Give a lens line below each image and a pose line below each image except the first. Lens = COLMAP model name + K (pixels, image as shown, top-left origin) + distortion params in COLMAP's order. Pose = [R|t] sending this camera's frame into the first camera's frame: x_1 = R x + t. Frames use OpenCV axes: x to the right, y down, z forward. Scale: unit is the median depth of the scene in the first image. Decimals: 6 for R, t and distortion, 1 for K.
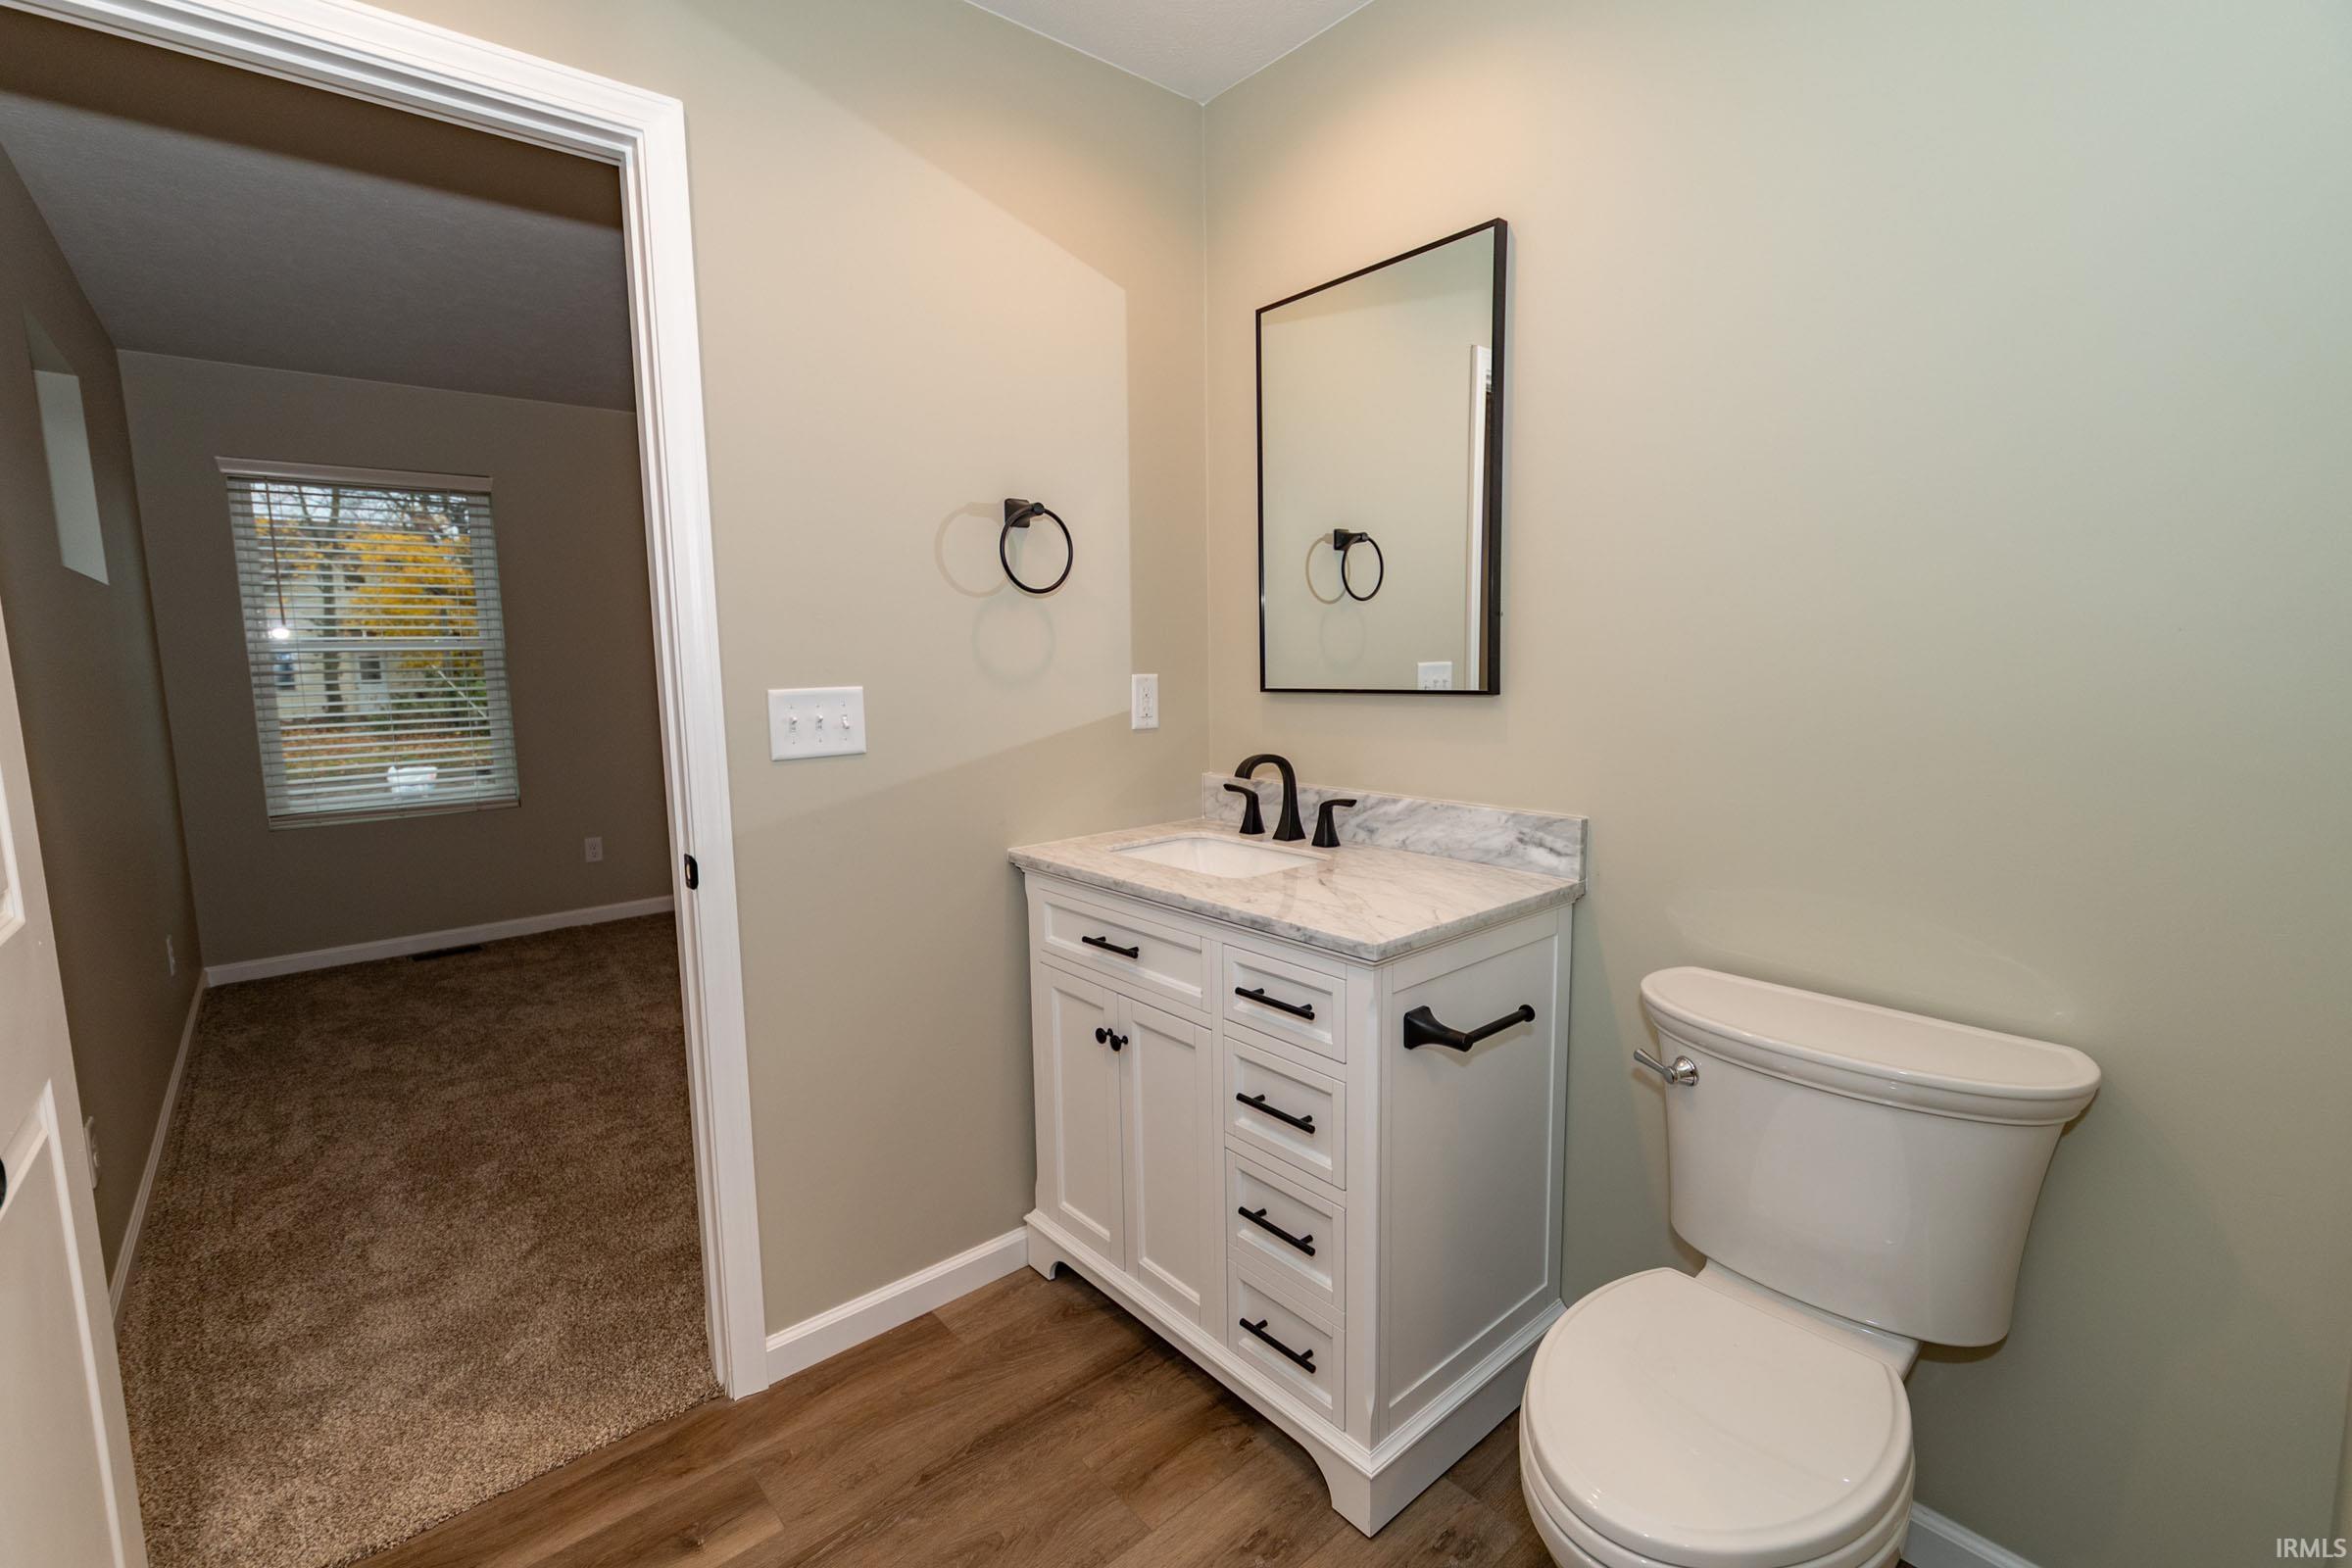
lens RADIAL K [[1033.9, 0, 1170.4], [0, 1033.9, 776.9], [0, 0, 1]] dist [-0.001619, 0.000837]
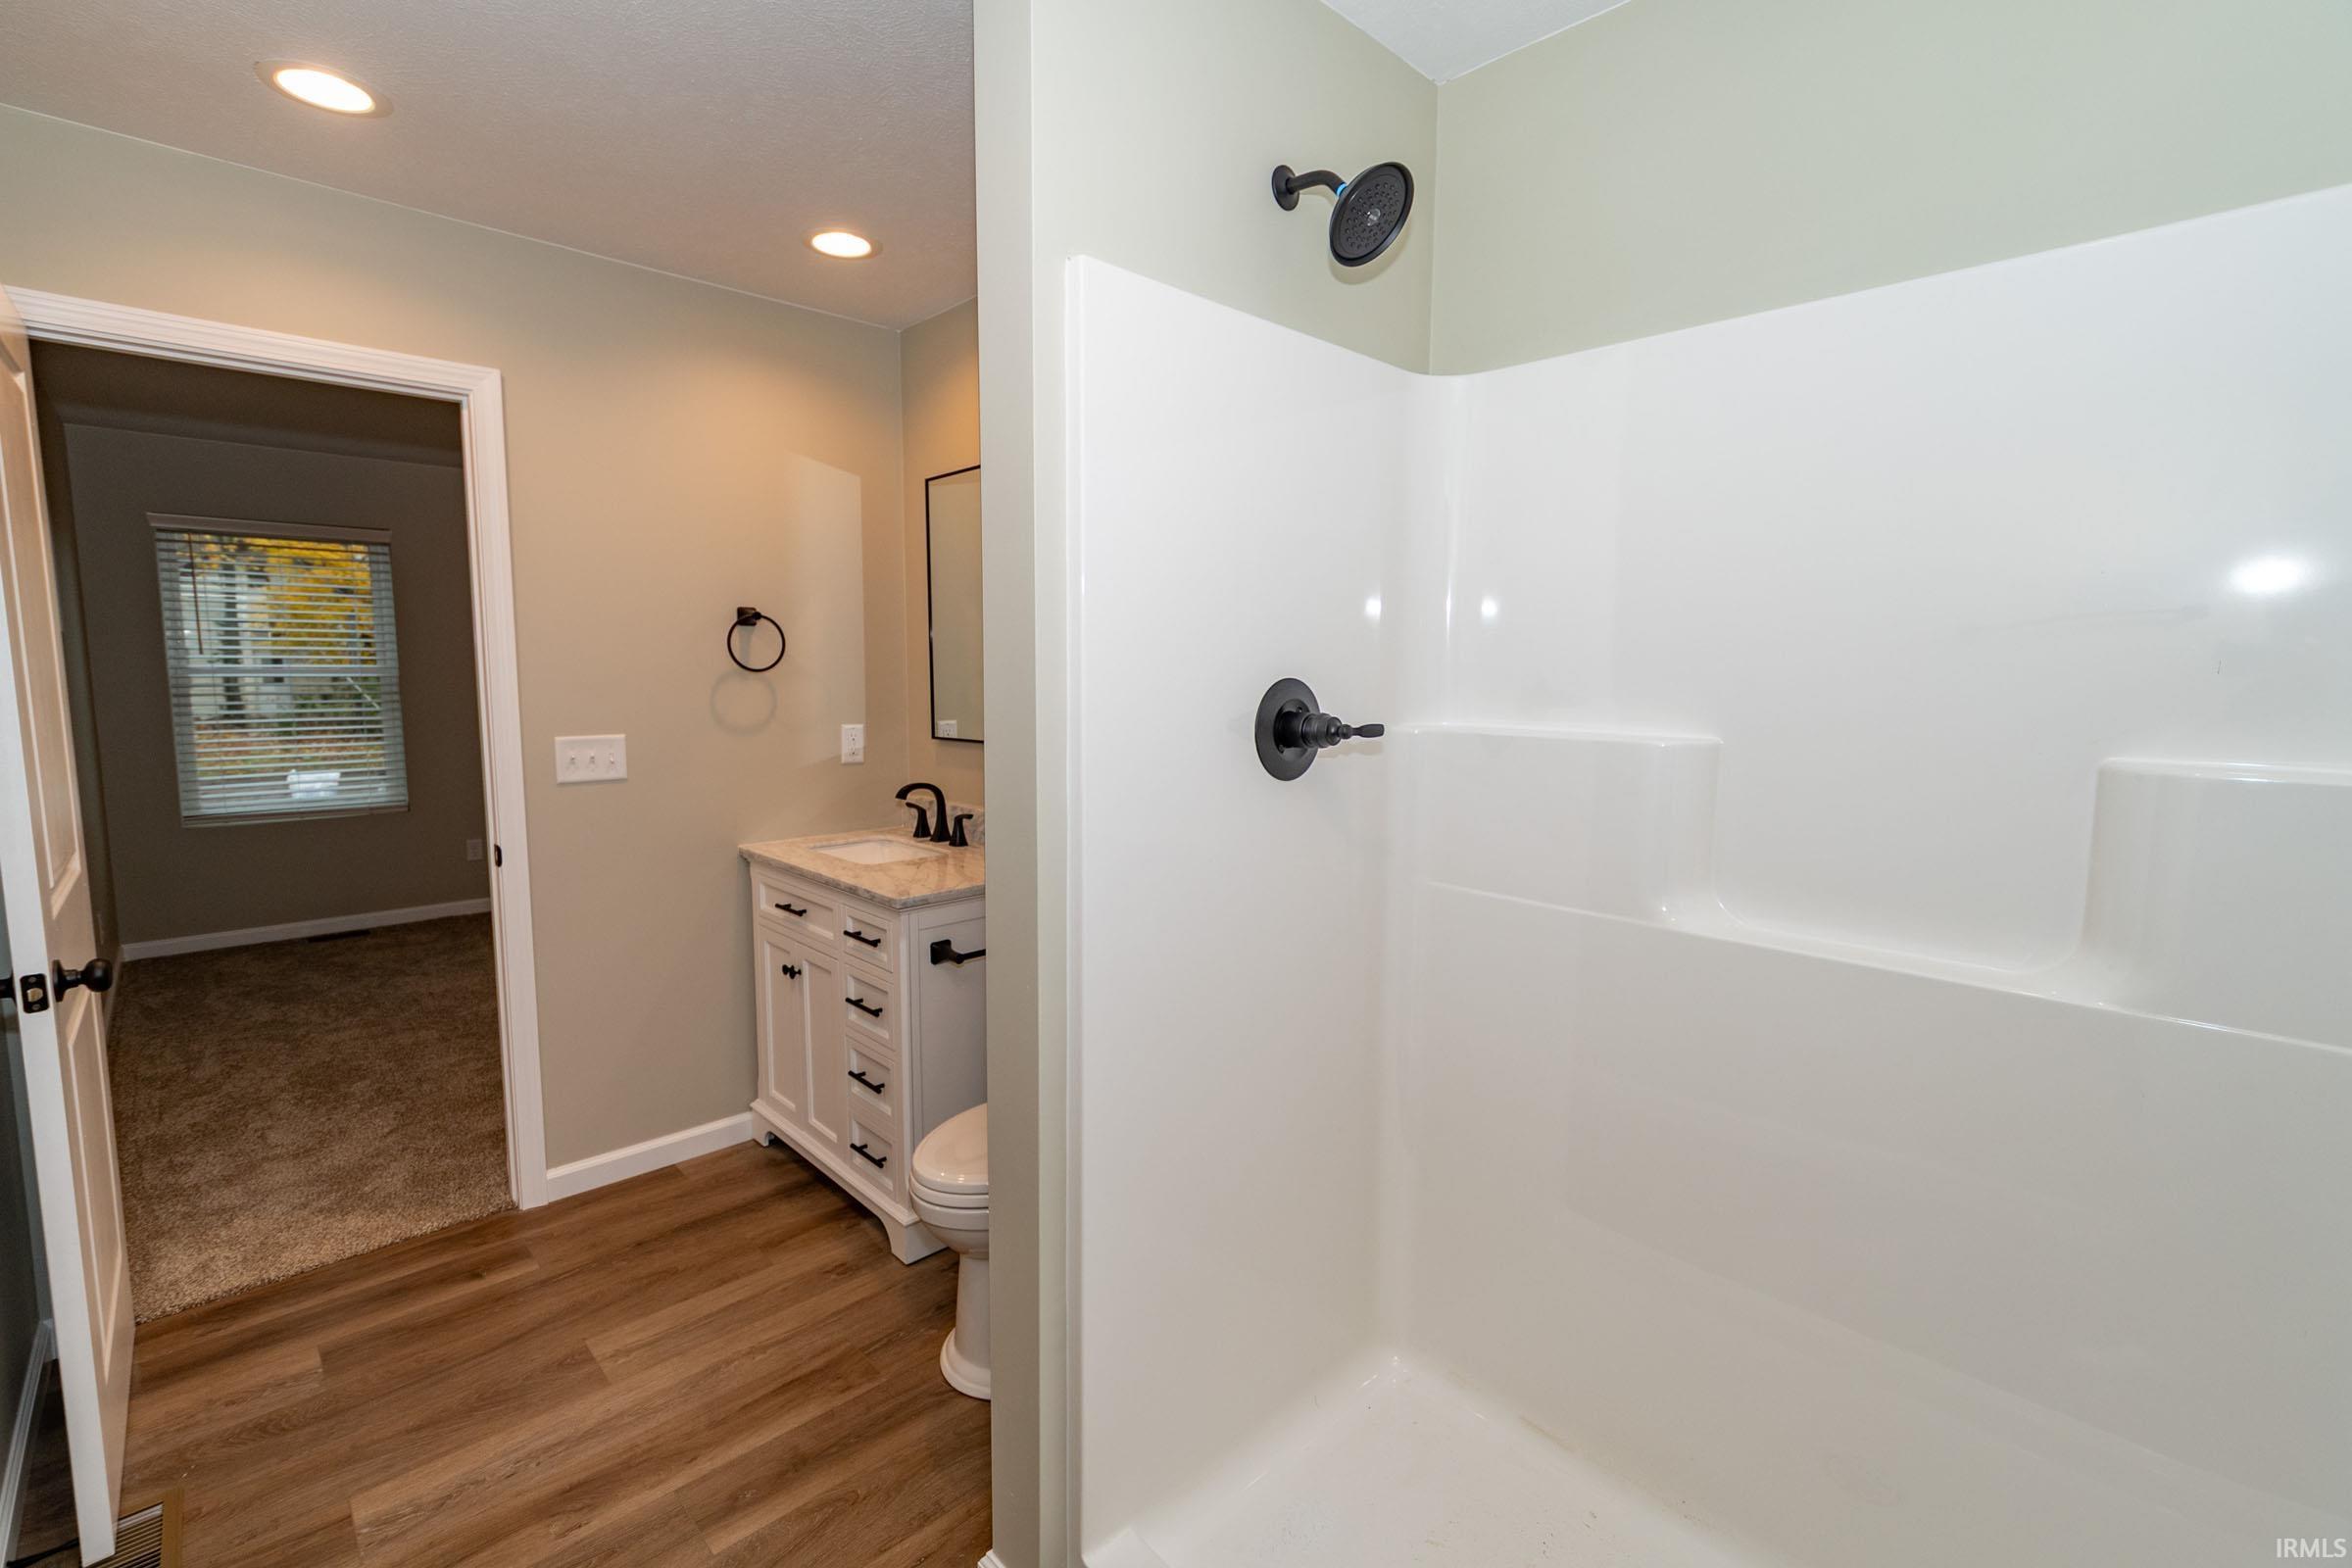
lens RADIAL K [[1024.3, 0, 1166.0], [0, 1024.3, 773.0], [0, 0, 1]] dist [-0.002081, 0.001031]
pose [[0.998018, 0.016339, 0.060766, 0.352968], [-0.015234, 0.999711, -0.018607, -0.014141], [-0.061052, 0.017644, 0.997979, -0.474239]]
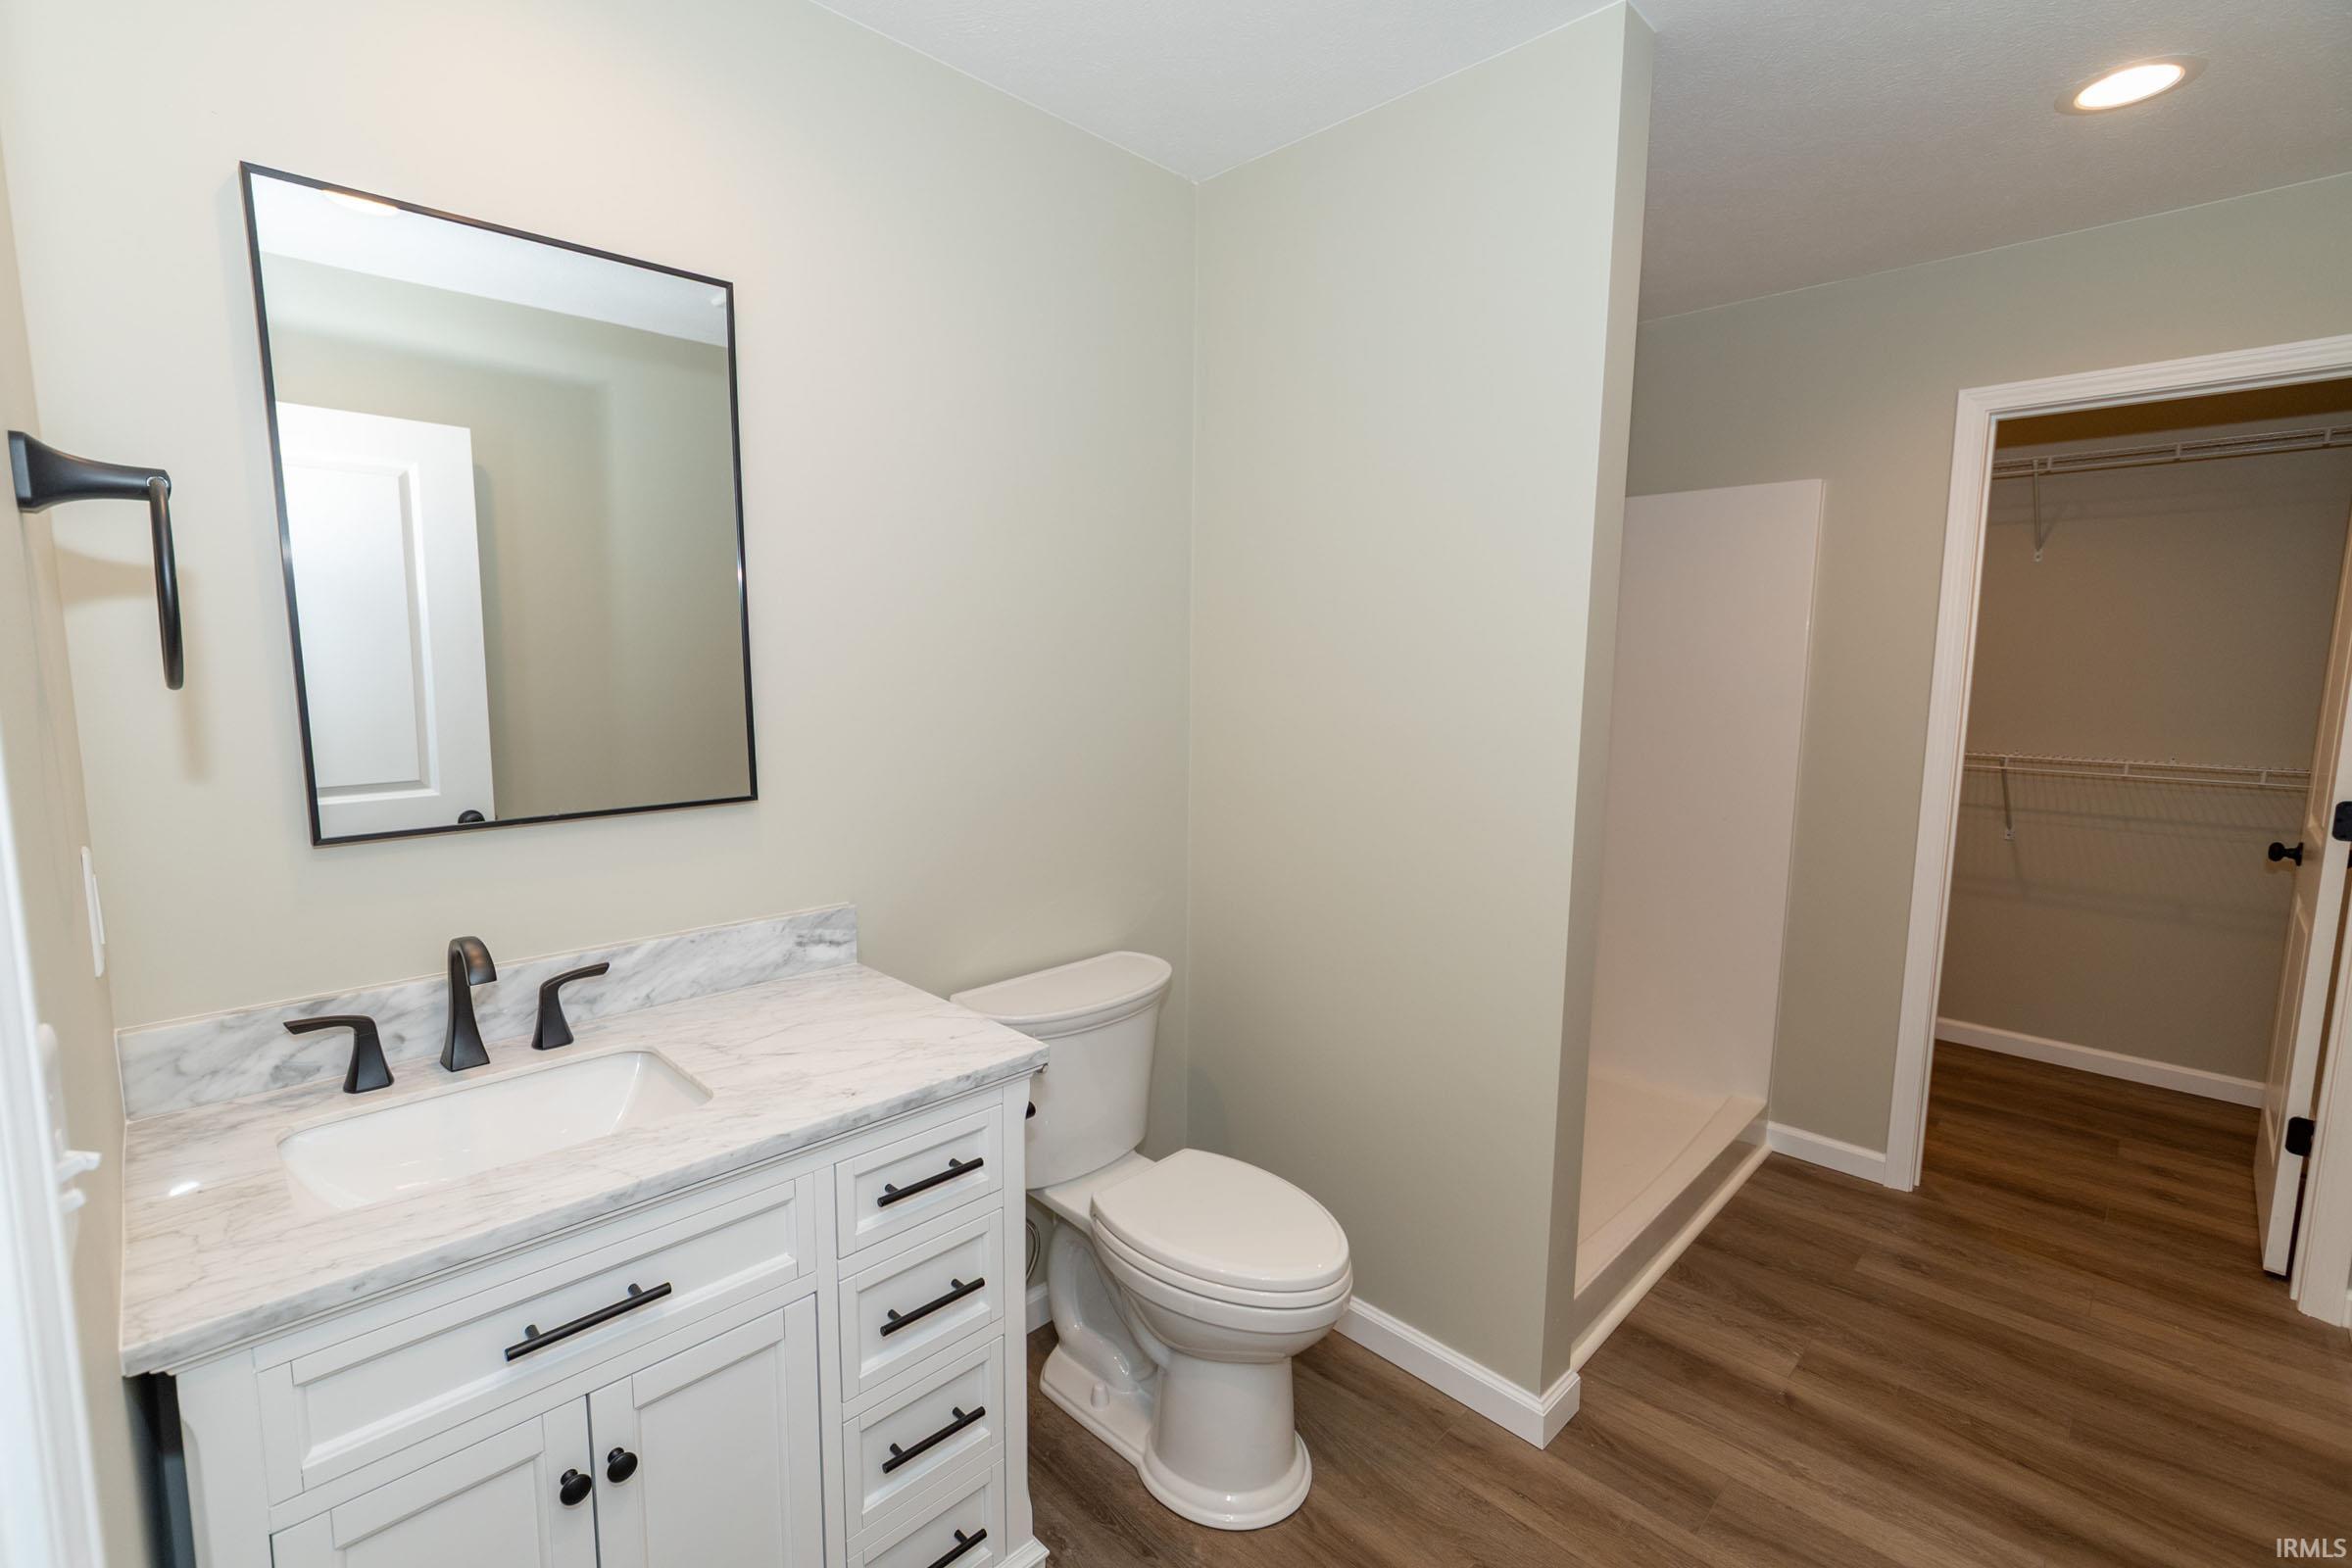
lens RADIAL K [[1024.3, 0, 1166.0], [0, 1024.3, 773.0], [0, 0, 1]] dist [-0.002081, 0.001031]
pose [[-0.075186, -0.097409, 0.992400, -0.543652], [0.114686, 0.987769, 0.105643, -0.138347], [-0.990552, 0.121757, -0.063095, 0.609914]]
